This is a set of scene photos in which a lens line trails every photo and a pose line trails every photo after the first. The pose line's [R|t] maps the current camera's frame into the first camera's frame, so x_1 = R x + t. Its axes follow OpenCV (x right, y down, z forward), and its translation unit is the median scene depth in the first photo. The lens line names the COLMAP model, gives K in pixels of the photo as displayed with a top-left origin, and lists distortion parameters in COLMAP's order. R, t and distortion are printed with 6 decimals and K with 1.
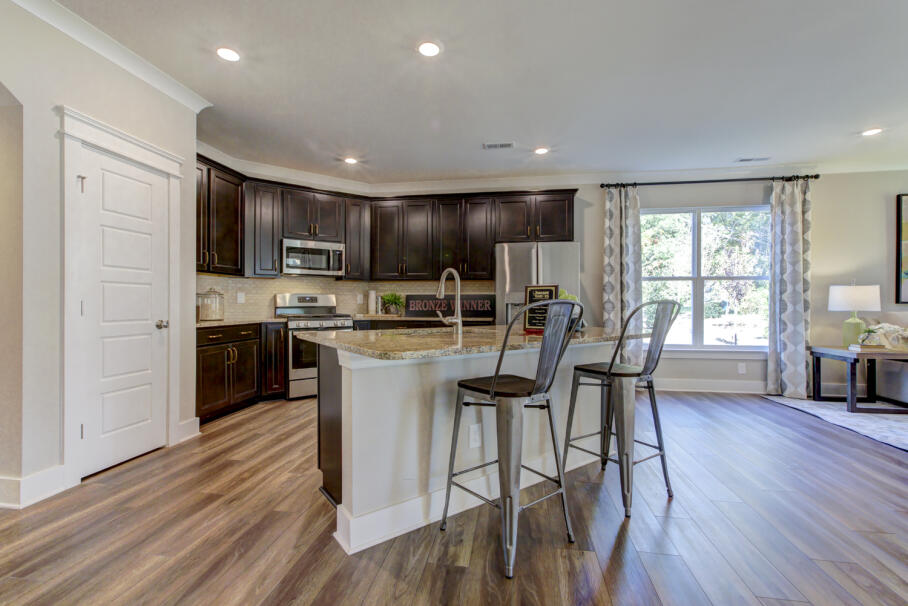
lens RADIAL K [[397.9, 0, 454.0], [0, 397.9, 303.0], [0, 0, 1]] dist [0.000172, 0.000184]
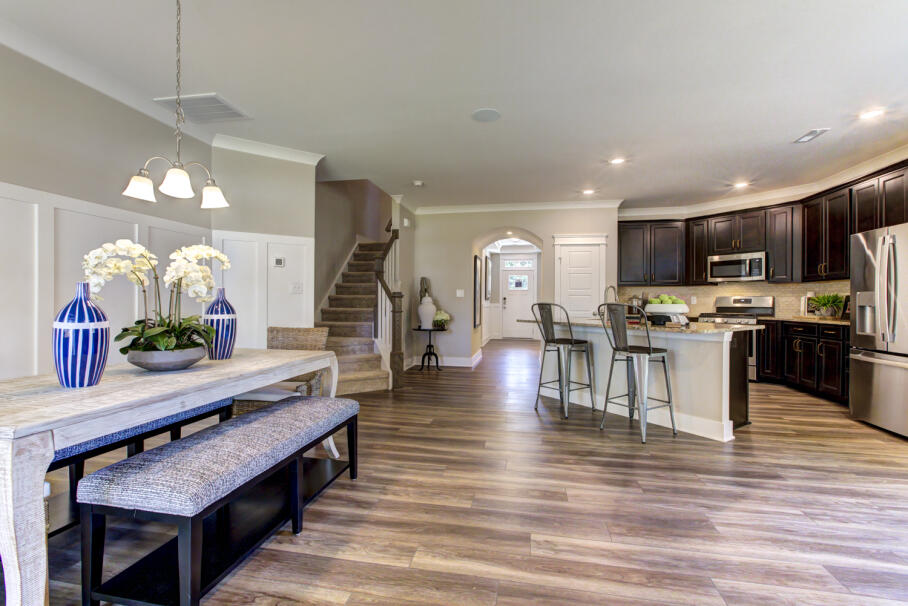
lens RADIAL K [[397.9, 0, 454.0], [0, 397.9, 303.0], [0, 0, 1]] dist [0.000172, 0.000184]
pose [[-0.042631, 0.000765, -0.999091, 1.257113], [-0.003233, 0.999994, 0.000904, -0.002223], [0.999086, 0.003269, -0.042628, 0.257599]]
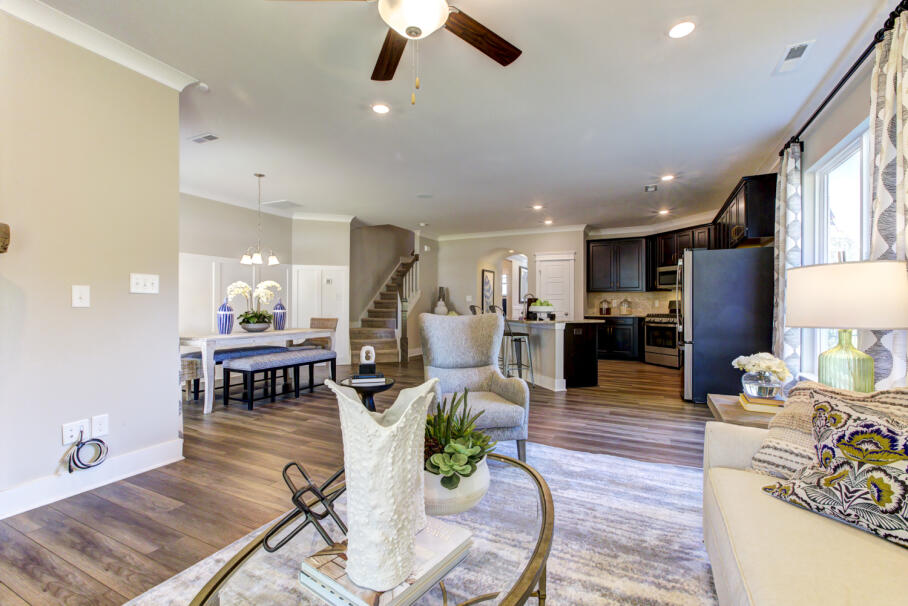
lens RADIAL K [[397.9, 0, 454.0], [0, 397.9, 303.0], [0, 0, 1]] dist [0.000172, 0.000184]
pose [[-0.307674, -0.007055, -0.951466, 1.832416], [-0.003729, 0.999974, -0.006209, -0.001376], [0.951484, 0.001637, -0.307693, 0.928228]]
